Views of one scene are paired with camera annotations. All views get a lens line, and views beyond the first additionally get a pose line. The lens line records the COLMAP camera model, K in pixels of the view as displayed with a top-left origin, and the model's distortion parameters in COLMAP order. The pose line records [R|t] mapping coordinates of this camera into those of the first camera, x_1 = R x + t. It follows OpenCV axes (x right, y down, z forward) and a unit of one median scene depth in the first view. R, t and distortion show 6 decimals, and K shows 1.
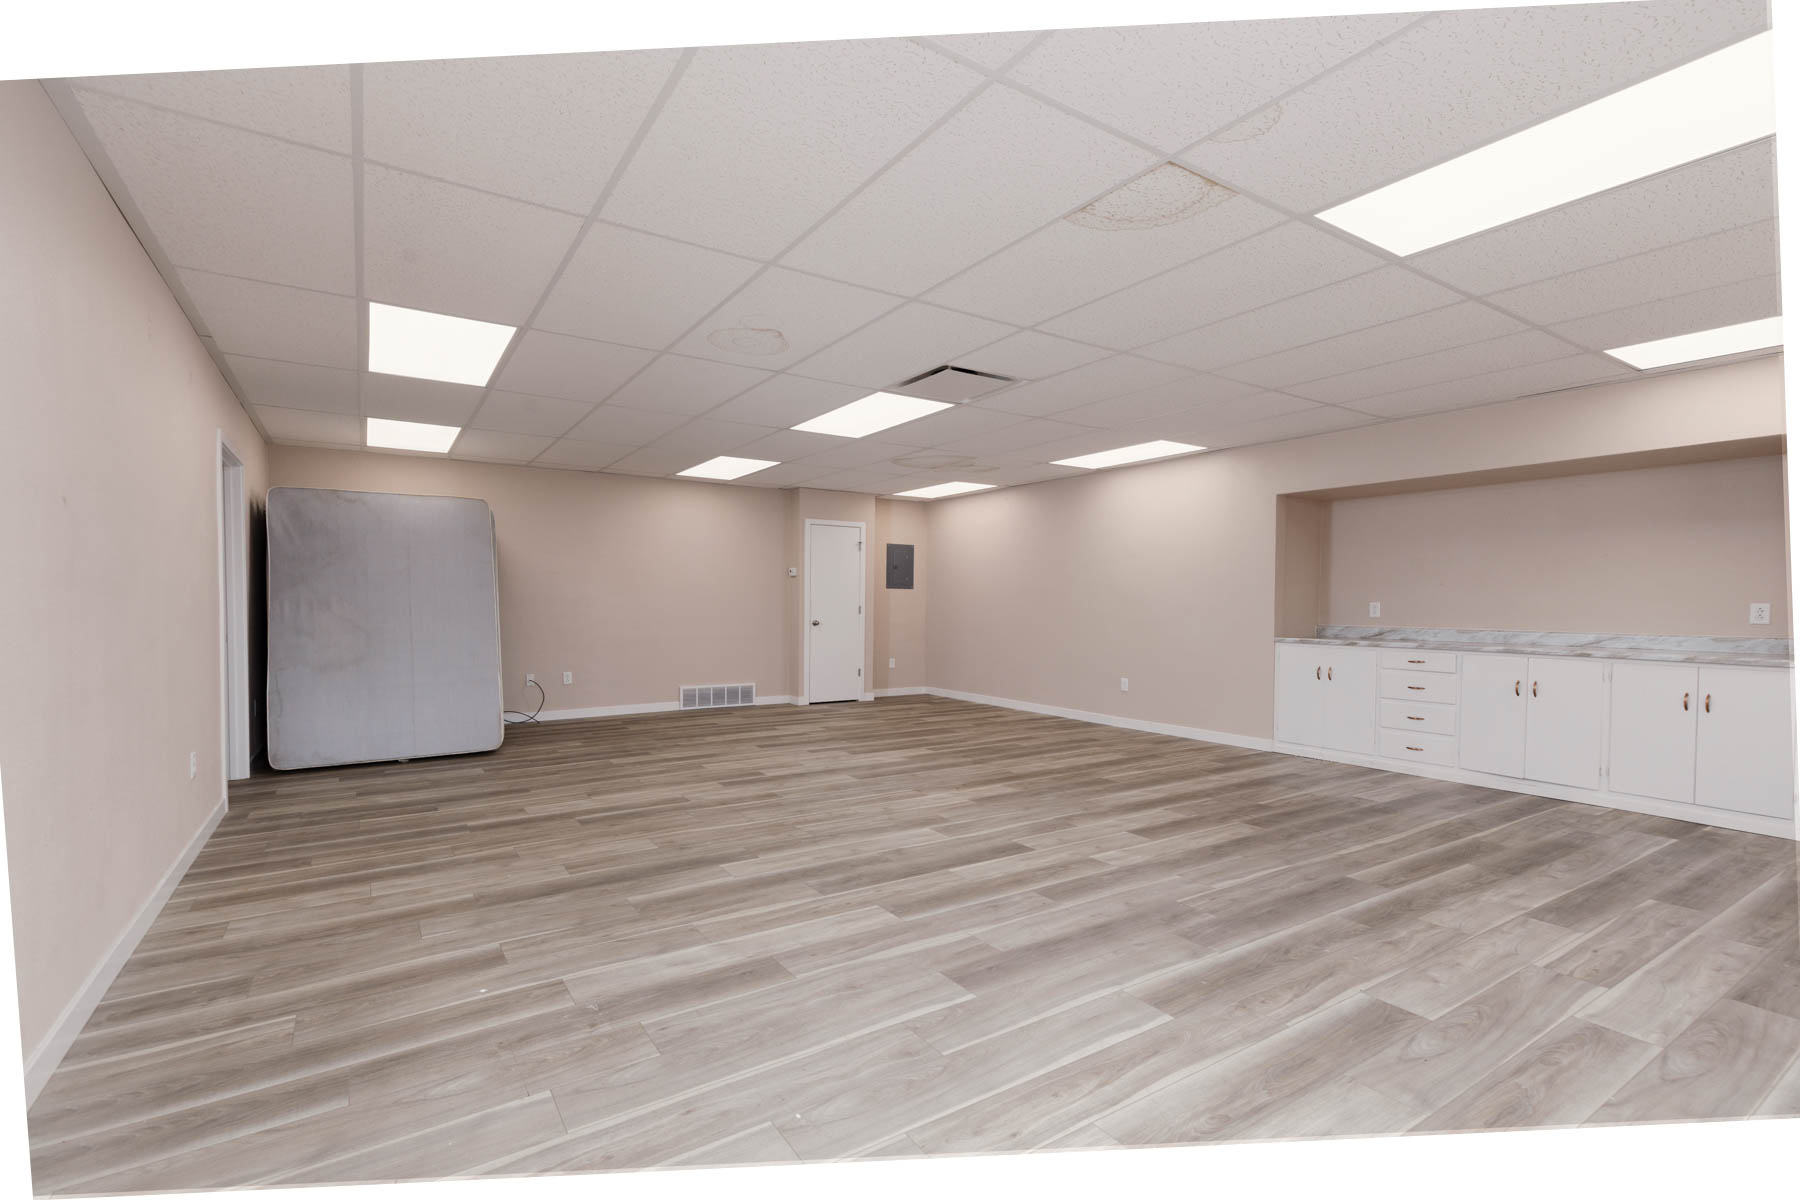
lens RADIAL K [[787.8, 0, 884.3], [0, 787.8, 610.1], [0, 0, 1]] dist [0.004797, -0.000466]
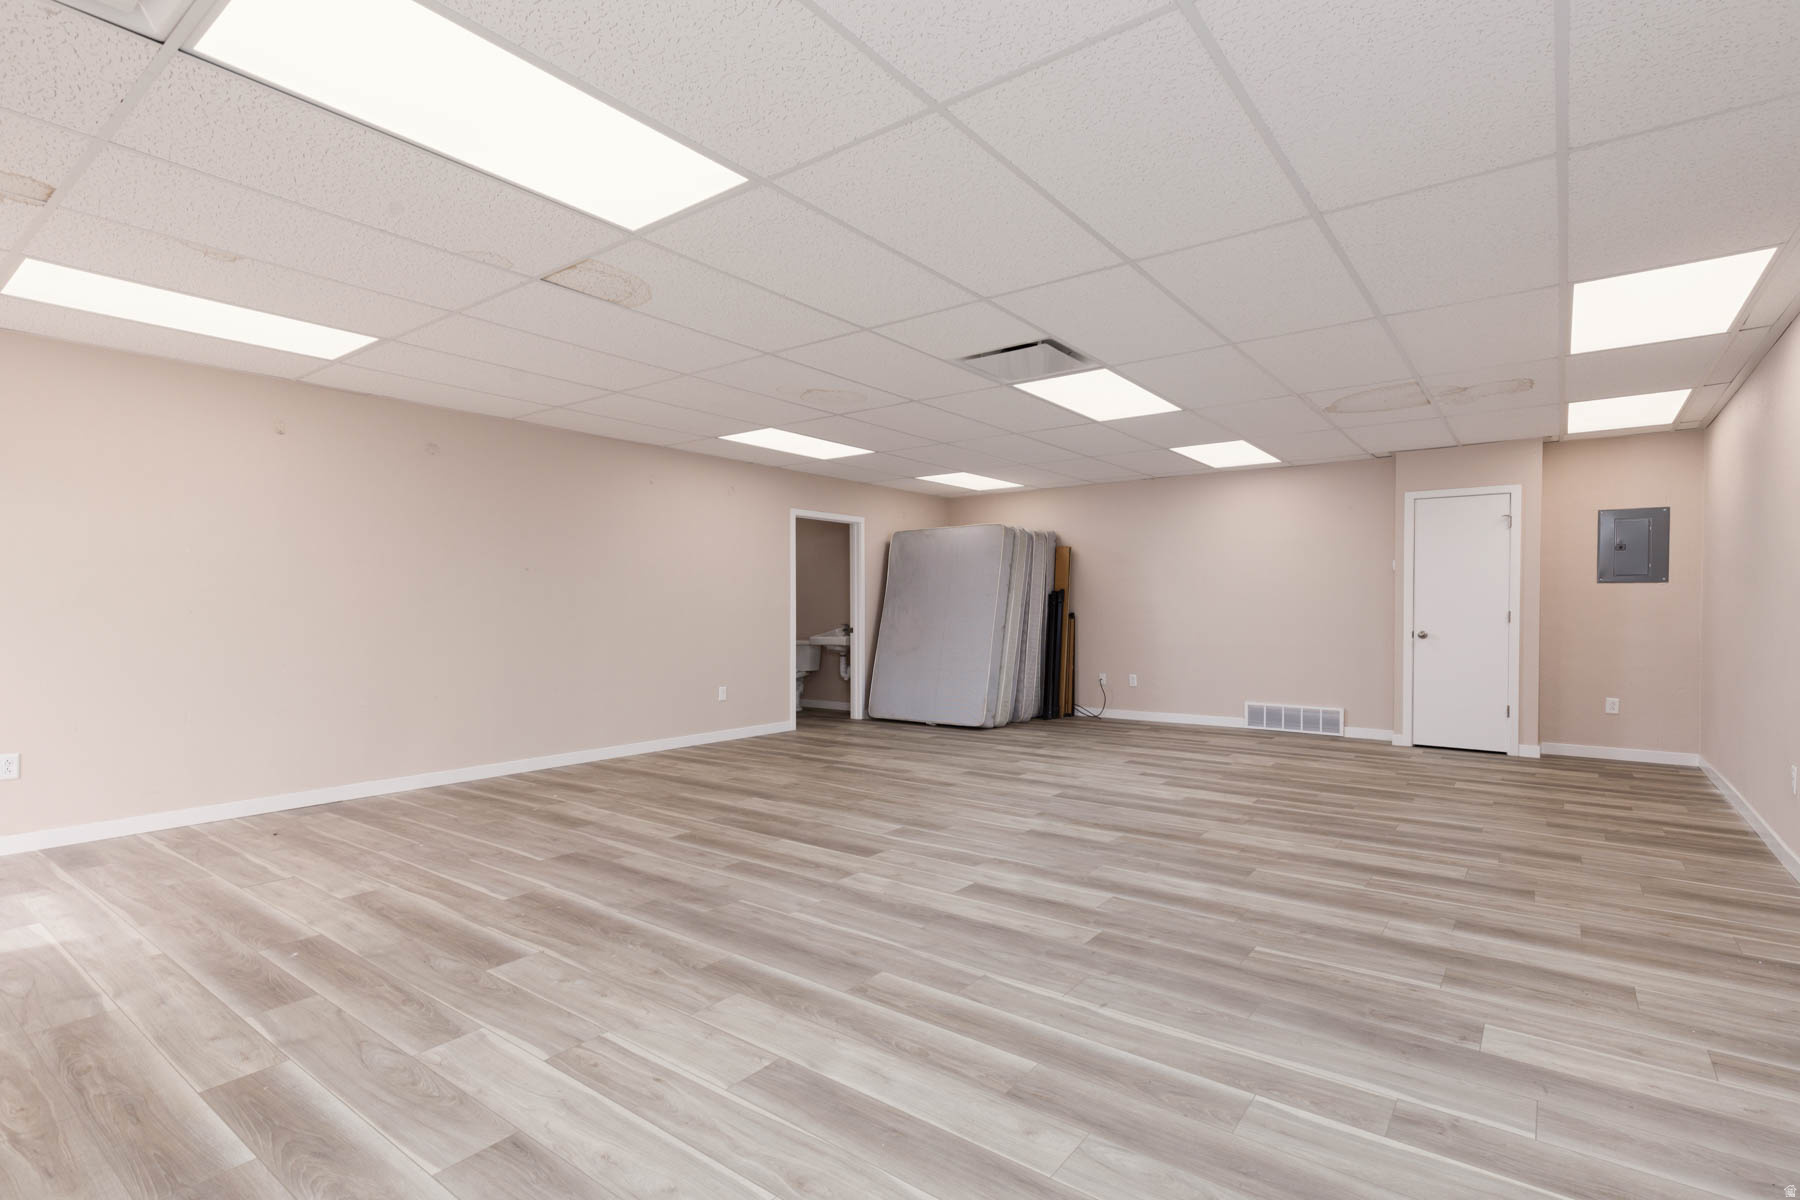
lens RADIAL K [[880.2, 0, 900.0], [0, 880.2, 600.0], [0, 0, 1]] dist [0.004846, -0.000630]
pose [[0.350311, -0.012445, -0.936551, 1.223051], [-0.007547, 0.999842, -0.016109, 0.002629], [0.936603, 0.012711, 0.350162, 0.647646]]
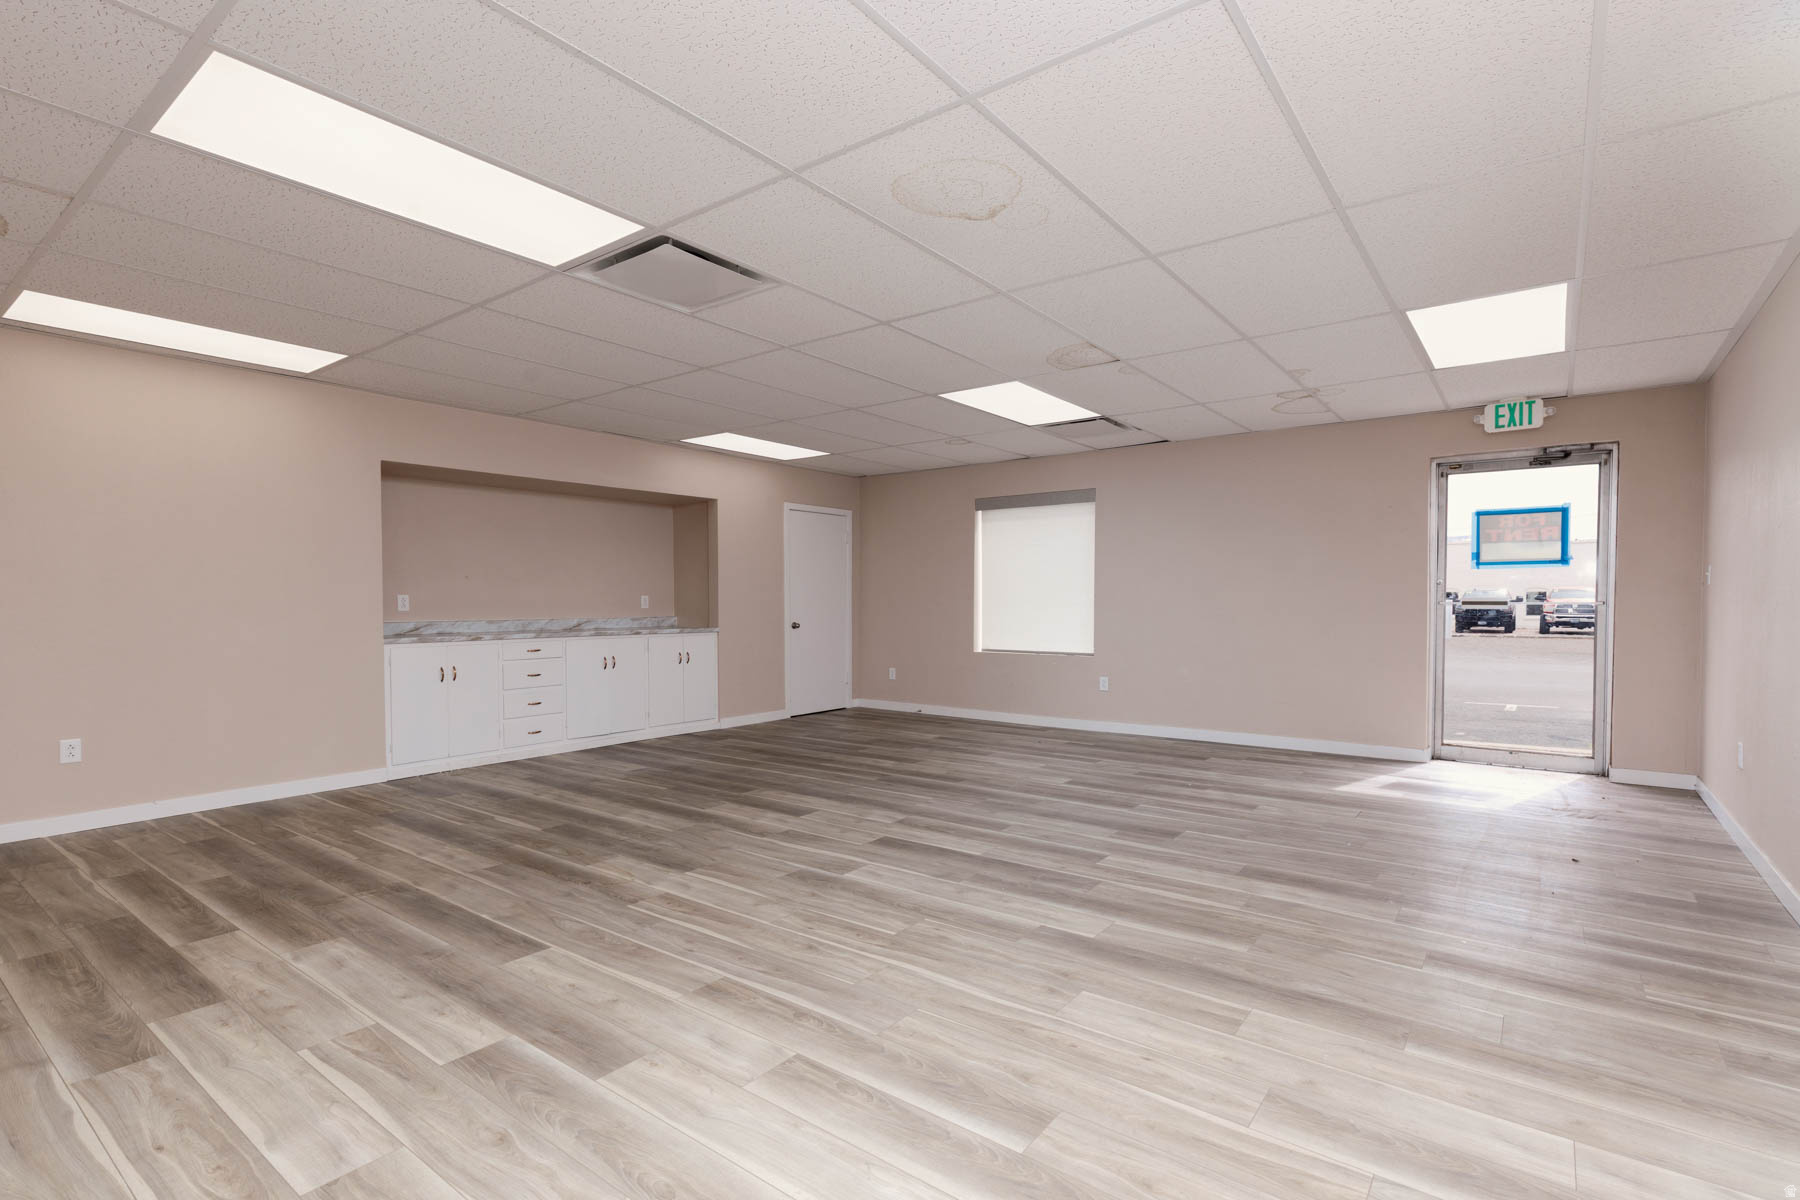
lens RADIAL K [[880.2, 0, 900.0], [0, 880.2, 600.0], [0, 0, 1]] dist [0.004846, -0.000630]
pose [[-0.344842, -0.005202, 0.938646, -0.880320], [0.008083, 0.999931, 0.008511, -0.012551], [-0.938626, 0.010522, -0.344776, 1.364192]]
